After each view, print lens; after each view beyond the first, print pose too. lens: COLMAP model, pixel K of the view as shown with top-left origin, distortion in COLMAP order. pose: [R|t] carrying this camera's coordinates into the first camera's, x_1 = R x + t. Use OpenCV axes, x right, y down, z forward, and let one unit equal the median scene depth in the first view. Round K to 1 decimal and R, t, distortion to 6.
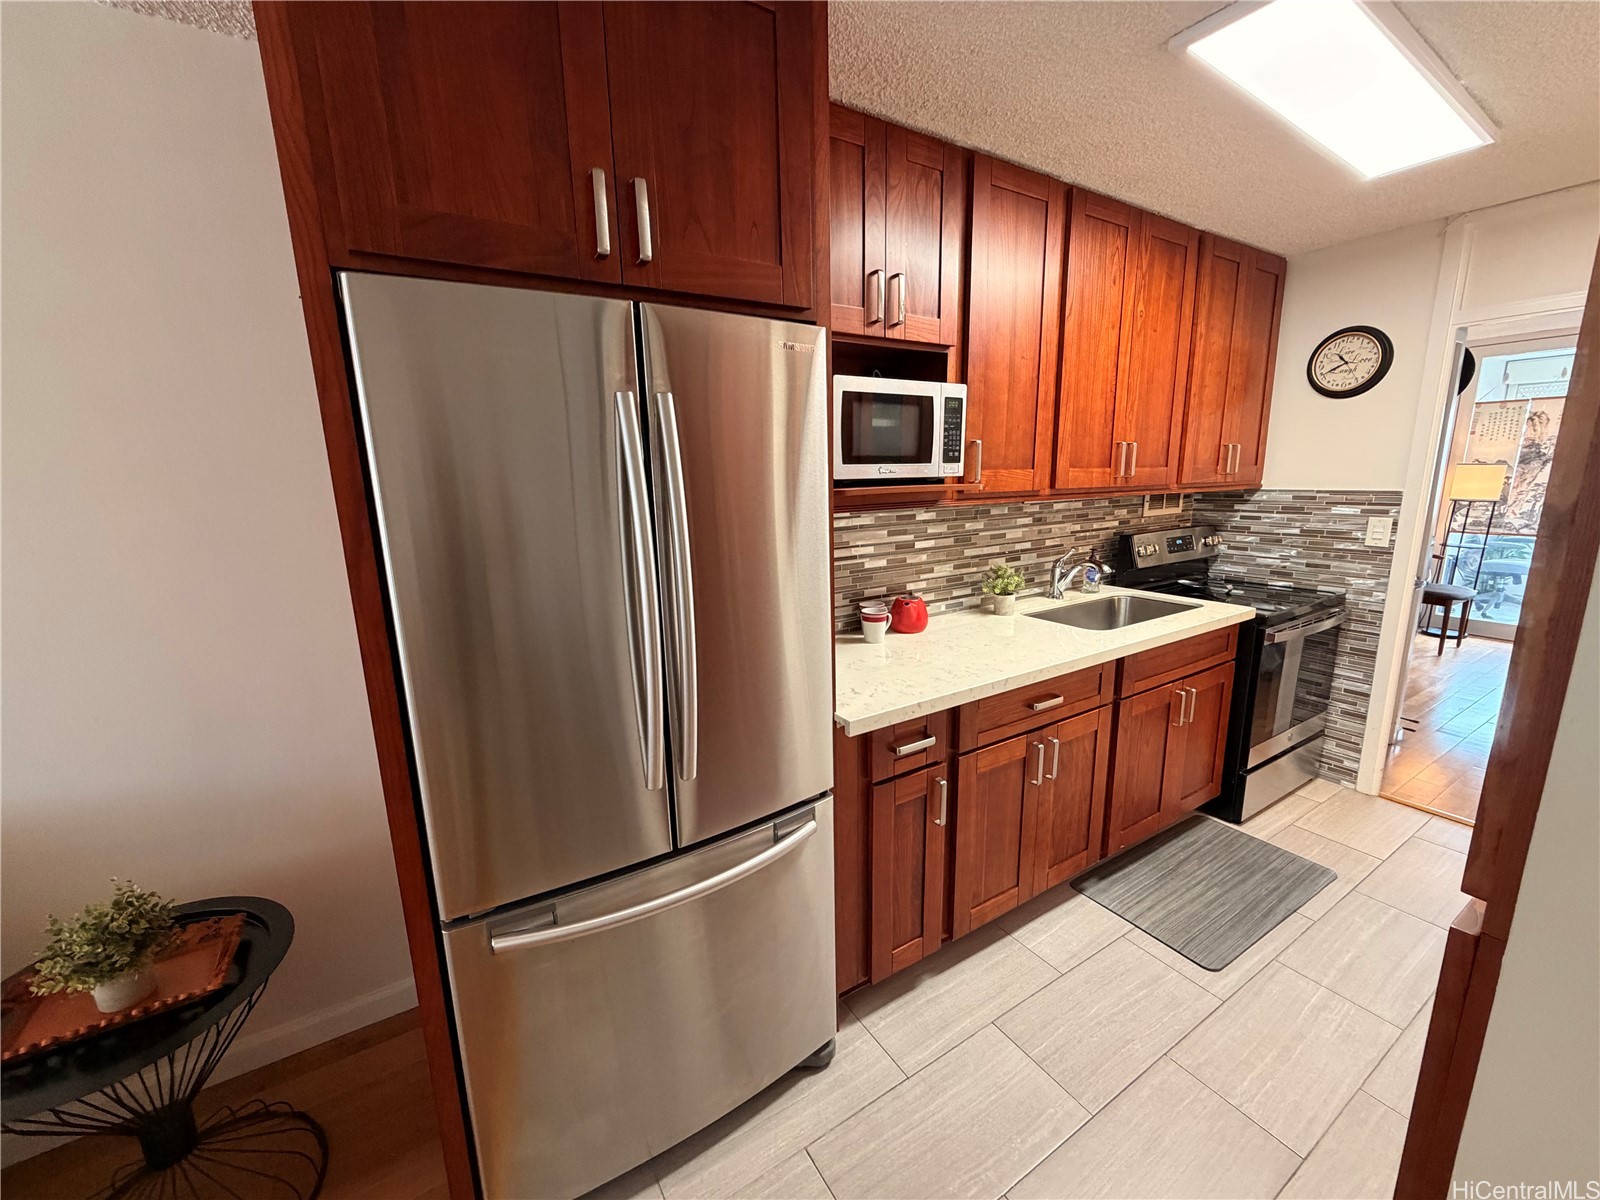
lens RADIAL K [[635.6, 0, 796.5], [0, 635.6, 599.4], [0, 0, 1]] dist [0.001445, 0.000117]
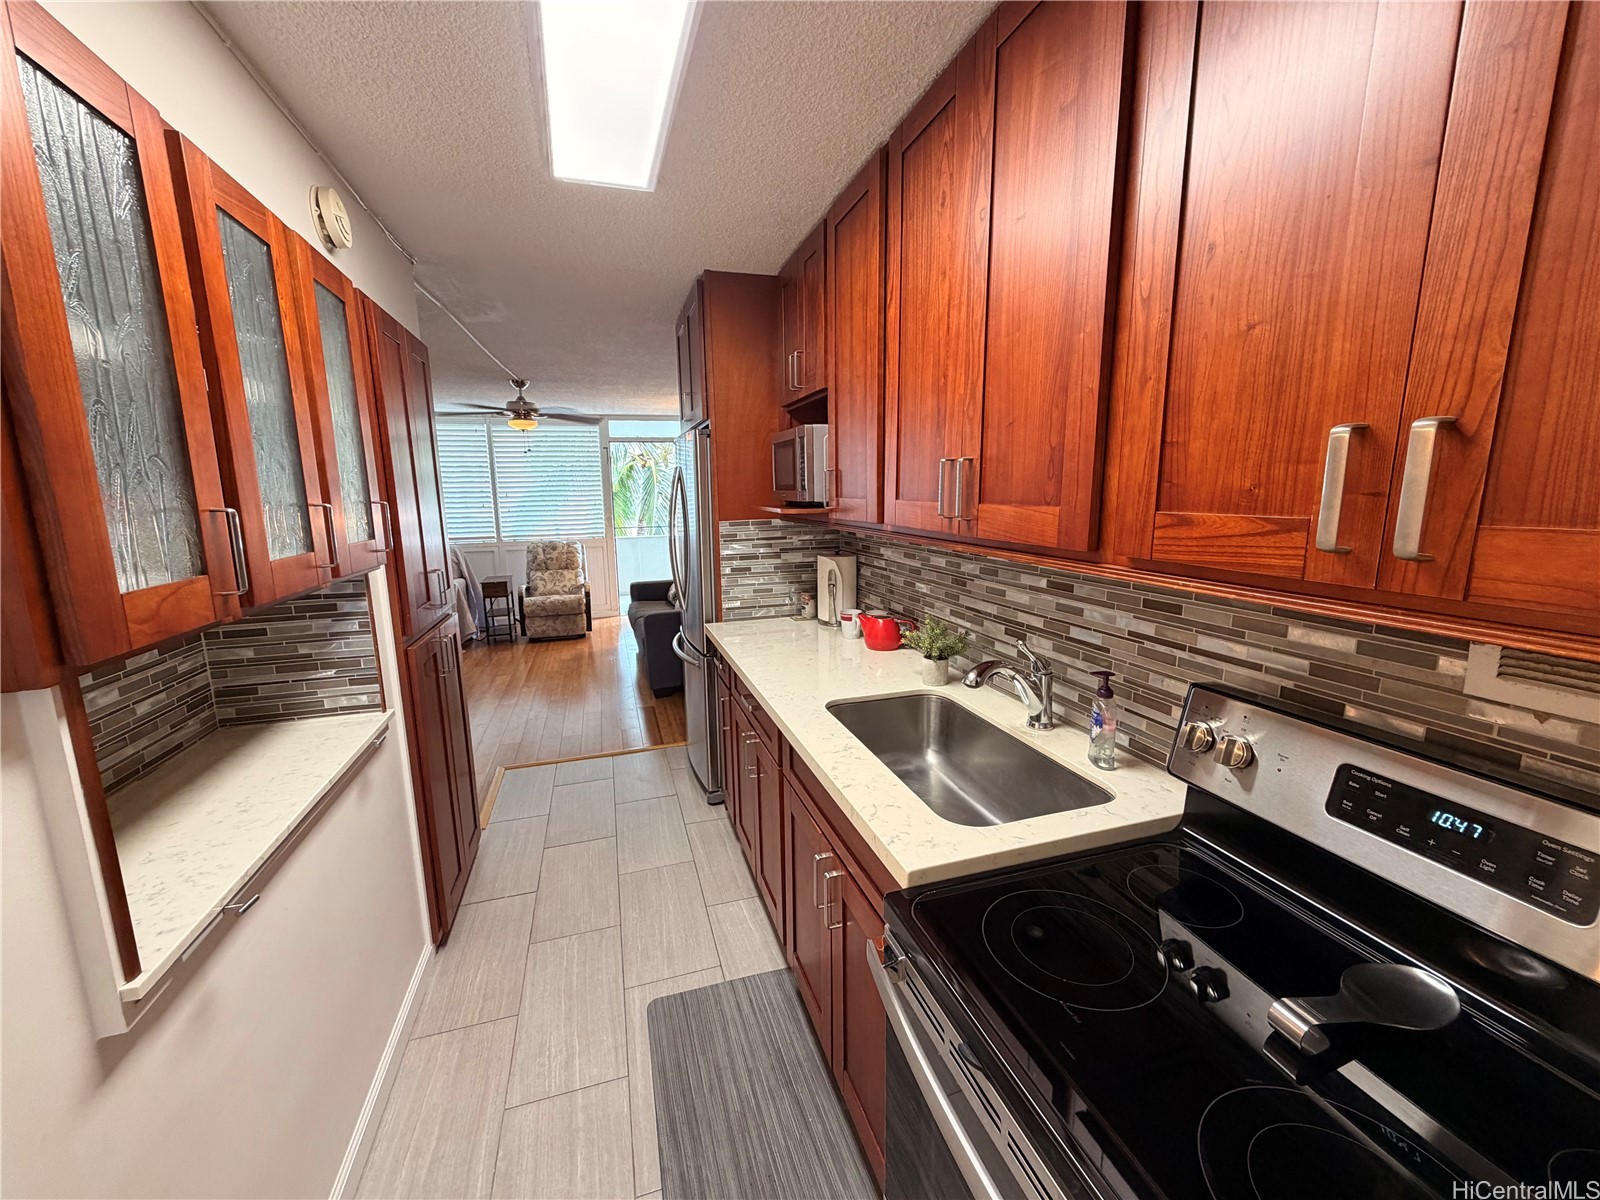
lens RADIAL K [[635.6, 0, 796.5], [0, 635.6, 599.4], [0, 0, 1]] dist [0.001445, 0.000117]
pose [[-0.254758, 0.190482, -0.948058, 1.078329], [-0.171113, 0.956056, 0.238070, -0.228738], [0.951745, 0.222875, -0.210969, 0.976256]]
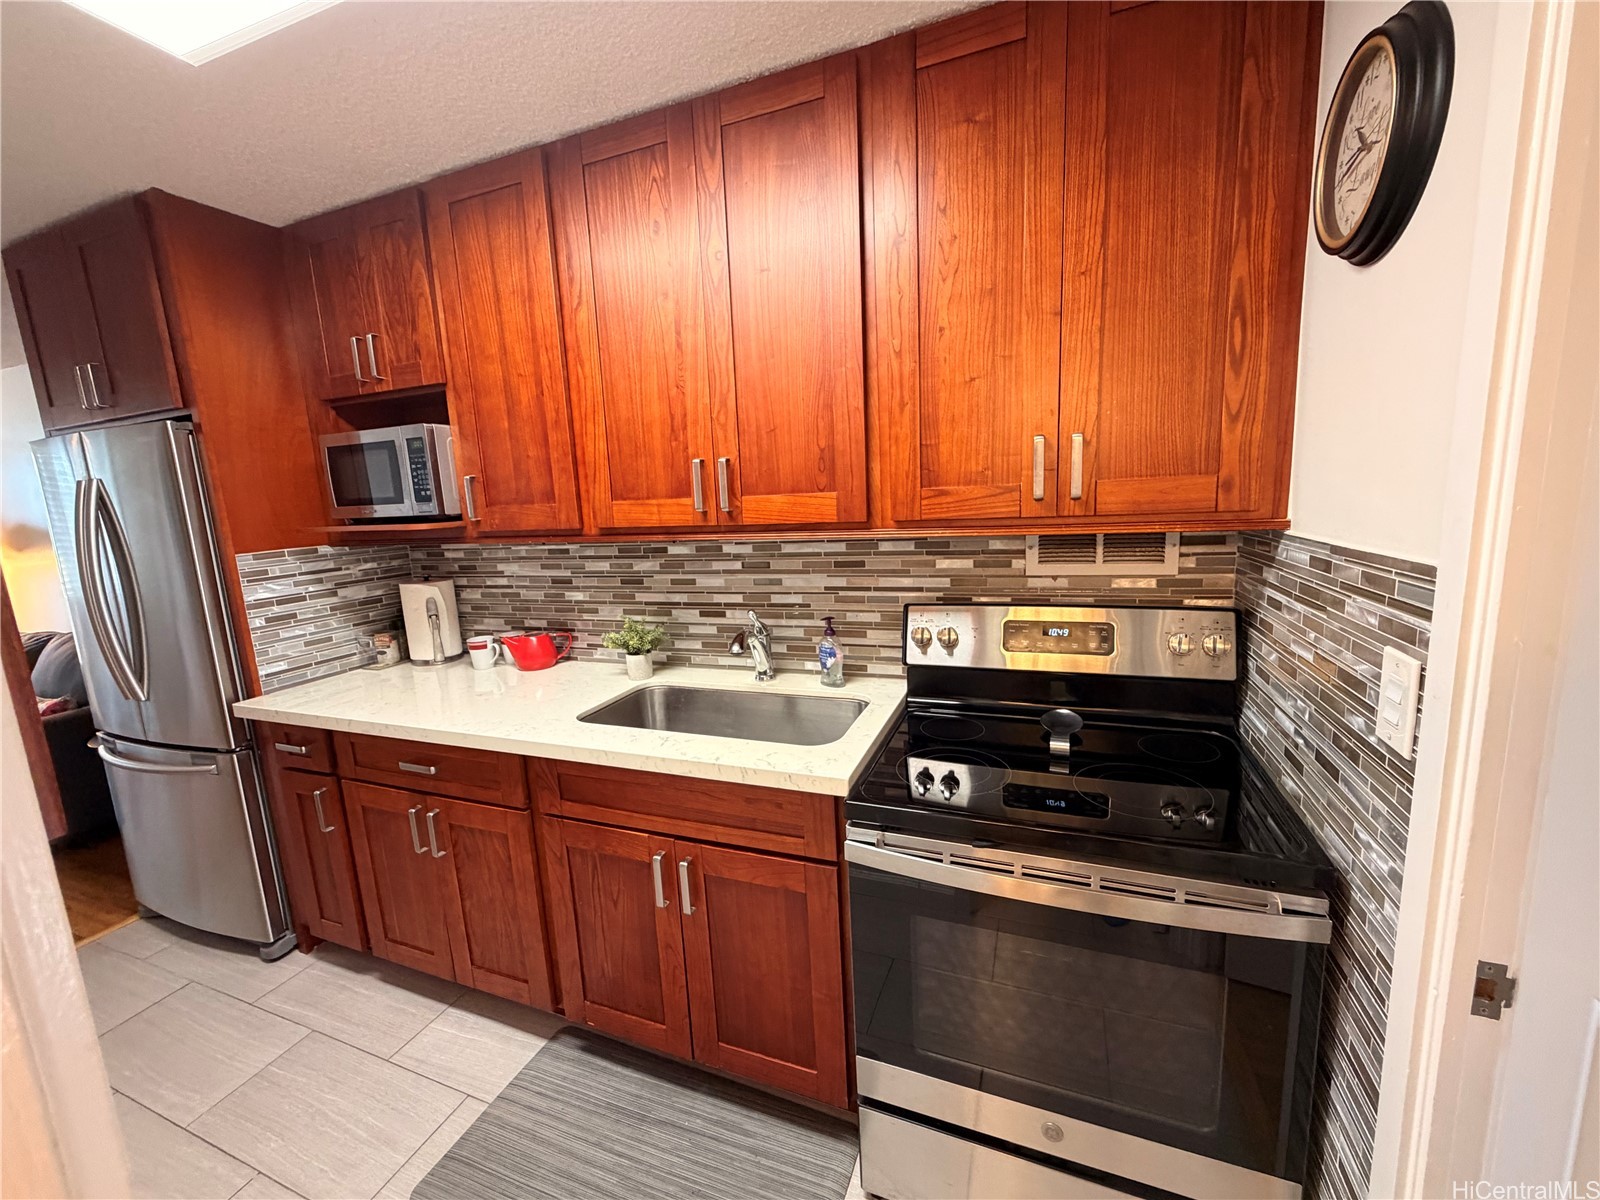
lens RADIAL K [[635.6, 0, 796.5], [0, 635.6, 599.4], [0, 0, 1]] dist [0.001445, 0.000117]
pose [[0.596881, 0.121874, -0.793019, 1.069754], [-0.122974, 0.990614, 0.059682, -0.147631], [0.792849, 0.061898, 0.606266, 0.657436]]
